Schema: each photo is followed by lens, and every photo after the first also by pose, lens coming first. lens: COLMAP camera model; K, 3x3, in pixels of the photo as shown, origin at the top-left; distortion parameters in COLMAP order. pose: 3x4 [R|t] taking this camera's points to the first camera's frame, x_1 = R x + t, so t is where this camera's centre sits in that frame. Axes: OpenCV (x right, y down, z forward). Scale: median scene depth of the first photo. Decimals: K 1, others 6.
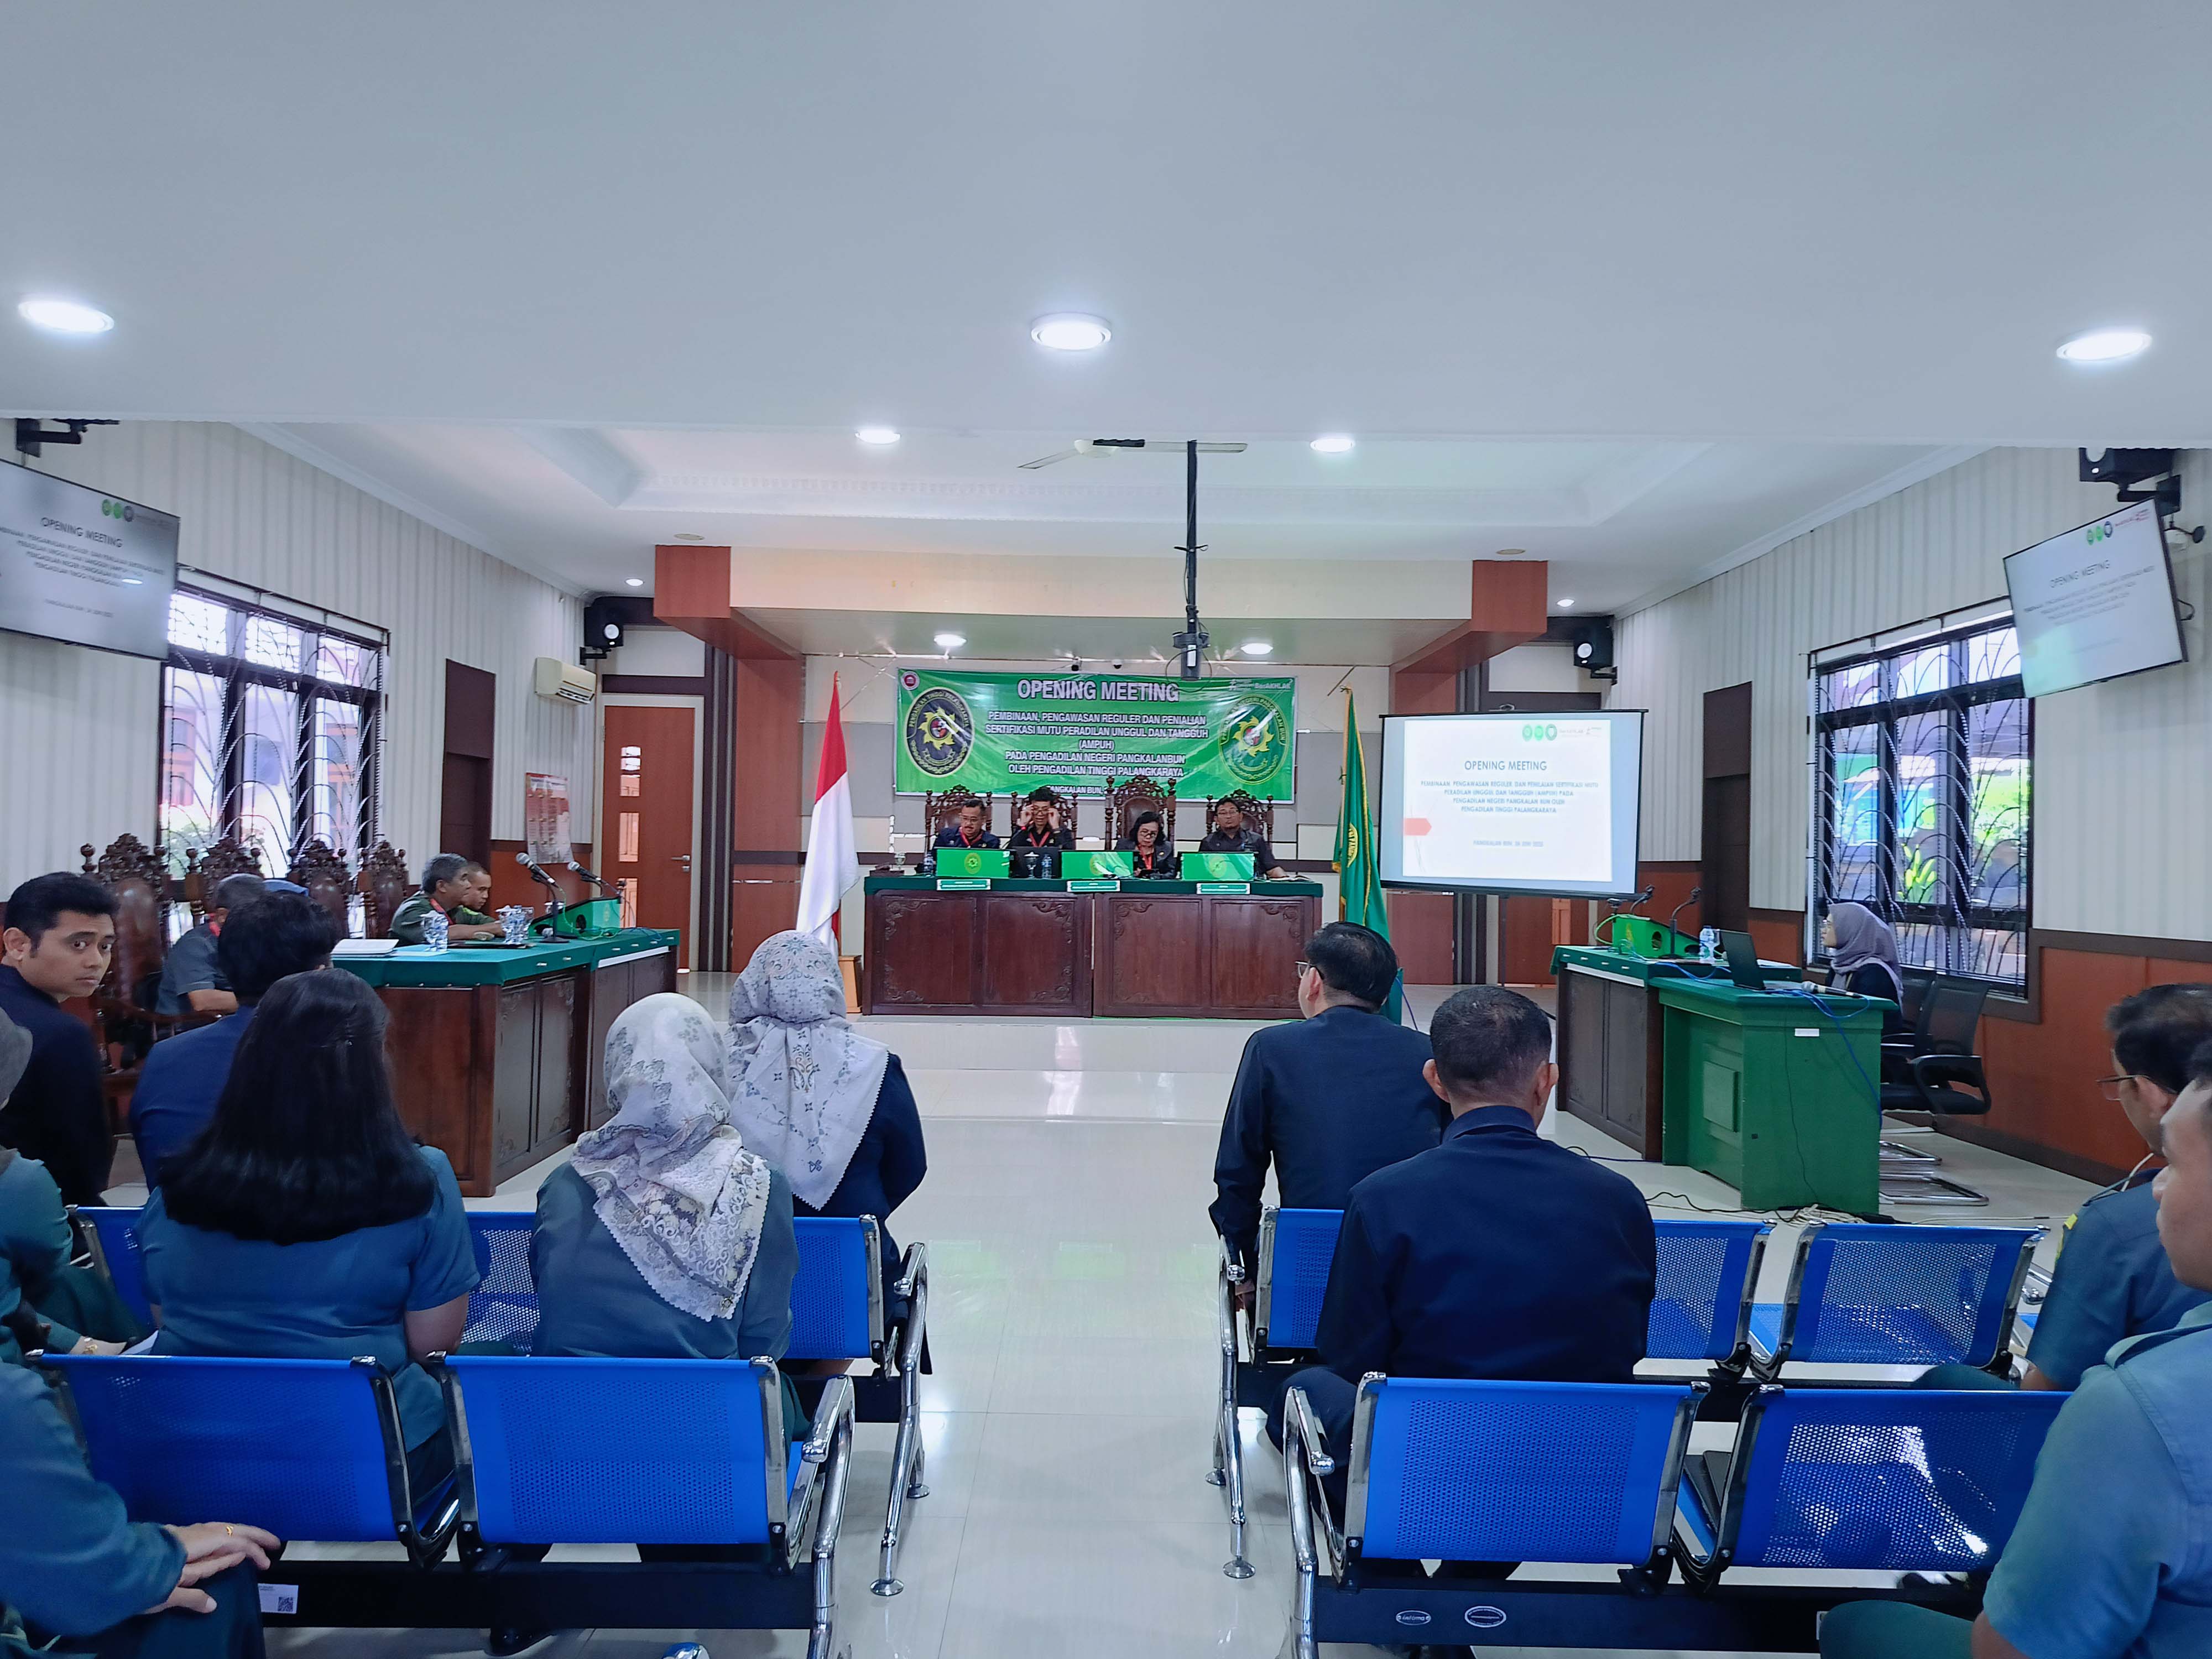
lens RADIAL K [[1557.0, 0, 1106.0], [0, 1557.0, 829.5], [0, 0, 1]] dist [0.065229, -0.092093]
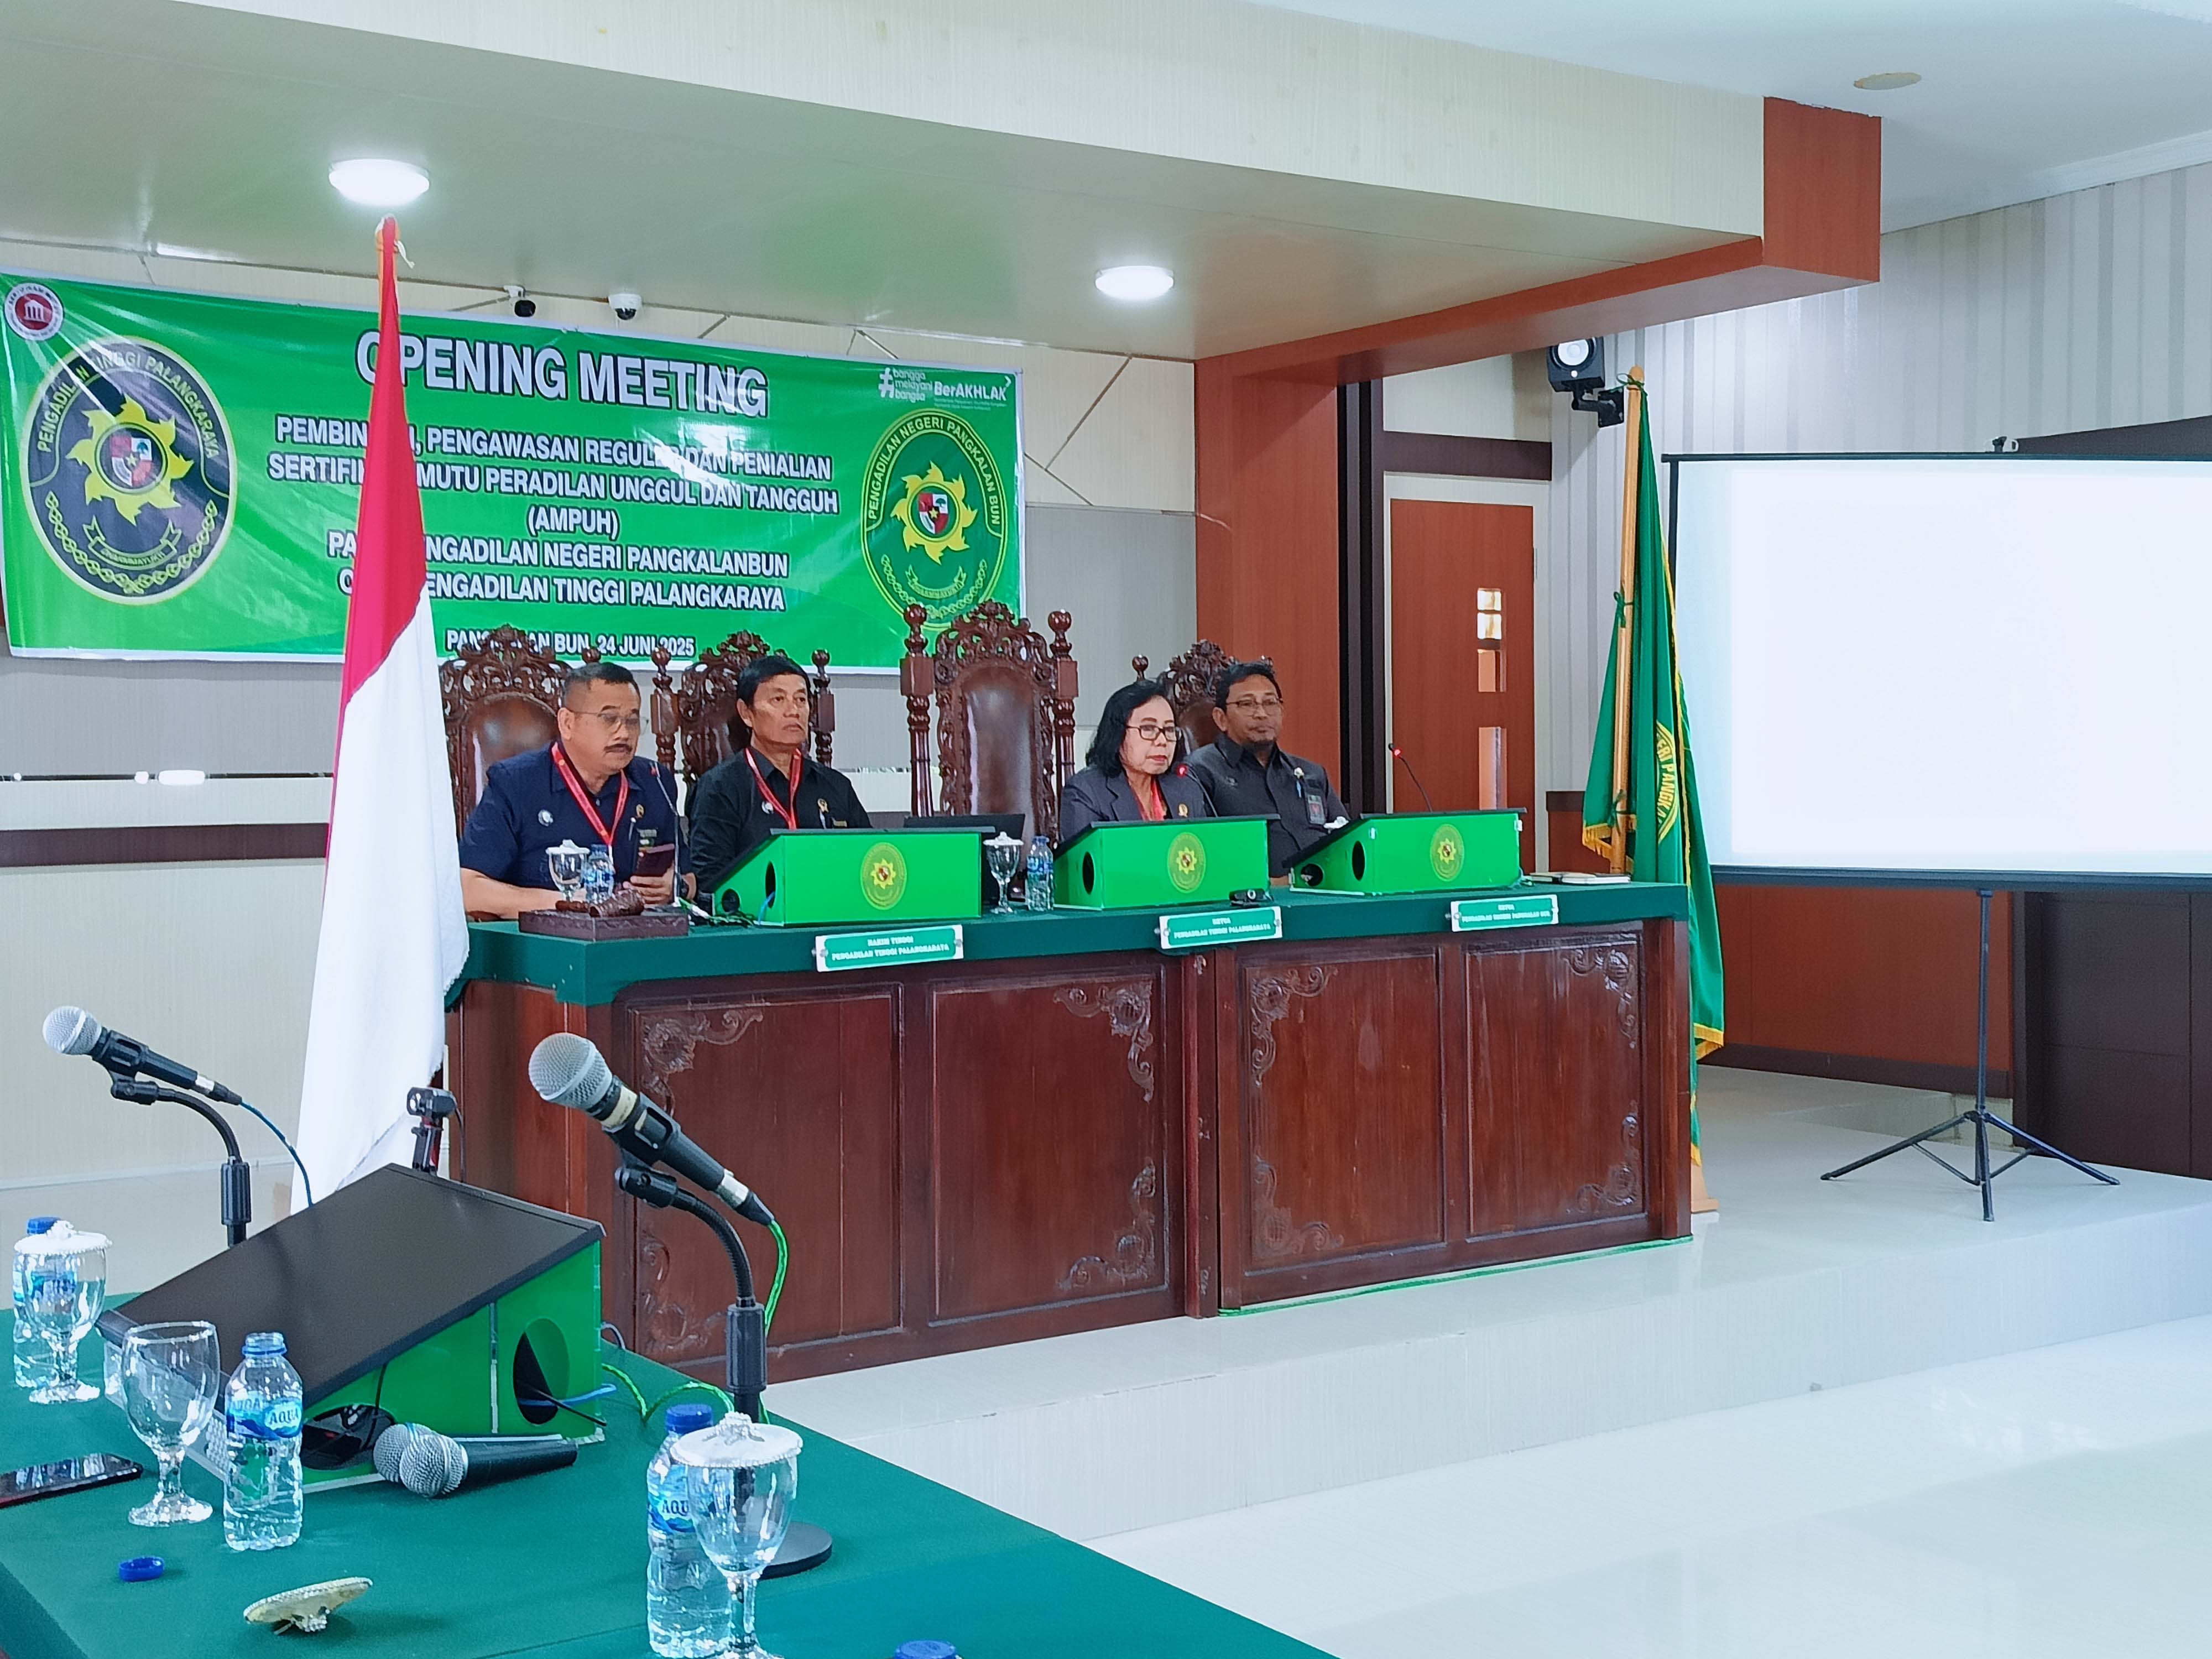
lens RADIAL K [[2625.0, 0, 1106.0], [0, 2625.0, 829.5], [0, 0, 1]] dist [0.198494, -0.706680]
pose [[0.828955, -0.037886, 0.558030, -0.323260], [0.013567, 0.998772, 0.047655, -0.011309], [-0.559150, -0.031933, 0.828451, 0.499933]]
